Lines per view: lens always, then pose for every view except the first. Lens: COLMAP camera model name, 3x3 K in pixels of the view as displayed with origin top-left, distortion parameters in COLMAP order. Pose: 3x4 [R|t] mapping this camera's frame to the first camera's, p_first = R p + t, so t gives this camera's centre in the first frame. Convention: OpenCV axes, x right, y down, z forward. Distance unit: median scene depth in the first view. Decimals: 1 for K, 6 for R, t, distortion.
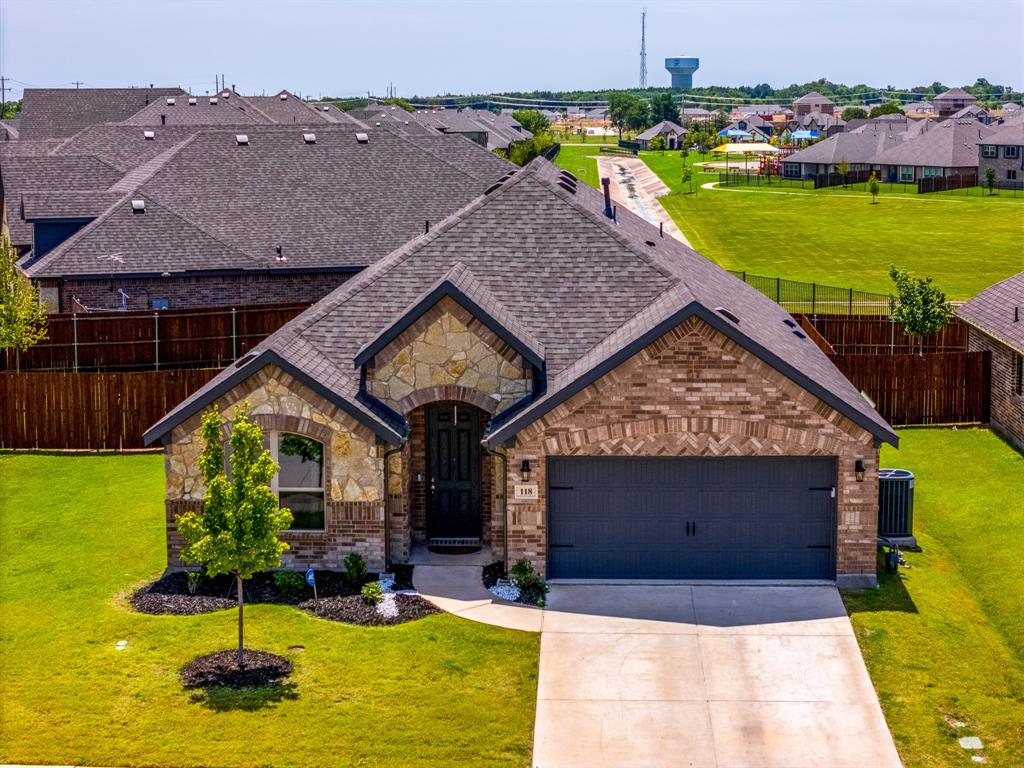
lens RADIAL K [[2093.4, 0, 505.2], [0, 2093.4, 373.3], [0, 0, 1]] dist [0.344246, 0.000000]
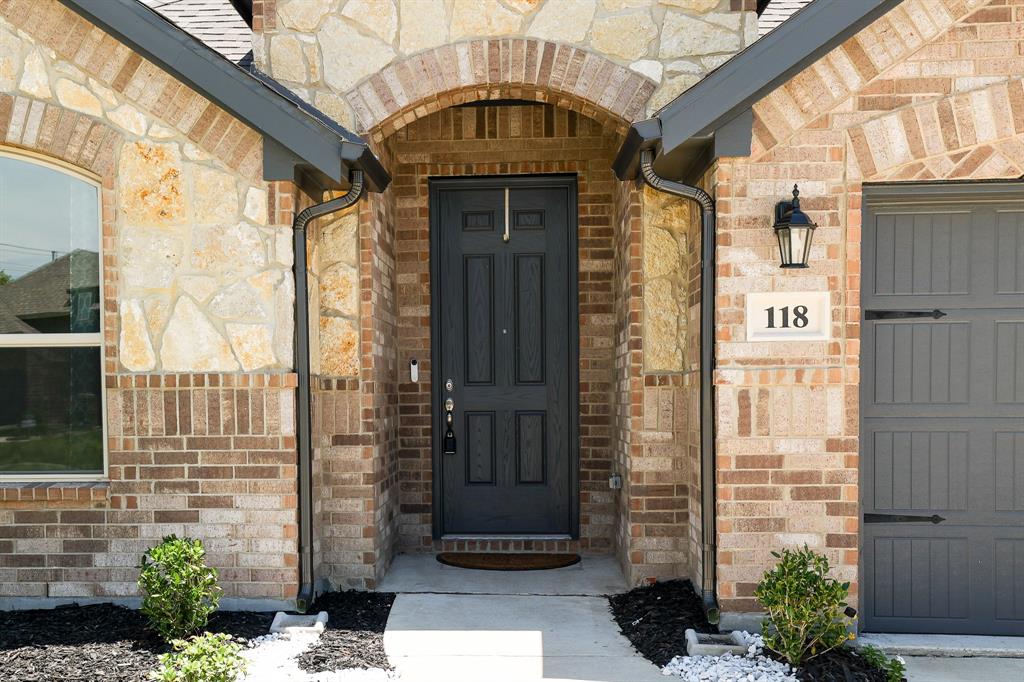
lens RADIAL K [[1170.4, 0, 464.6], [0, 1170.4, 417.2], [0, 0, 1]] dist [0.095359, 0.000000]
pose [[0.999944, -0.001712, -0.010483, -0.031147], [0.000496, 0.993372, -0.114945, 0.086779], [0.010611, 0.114933, 0.993317, 0.831082]]
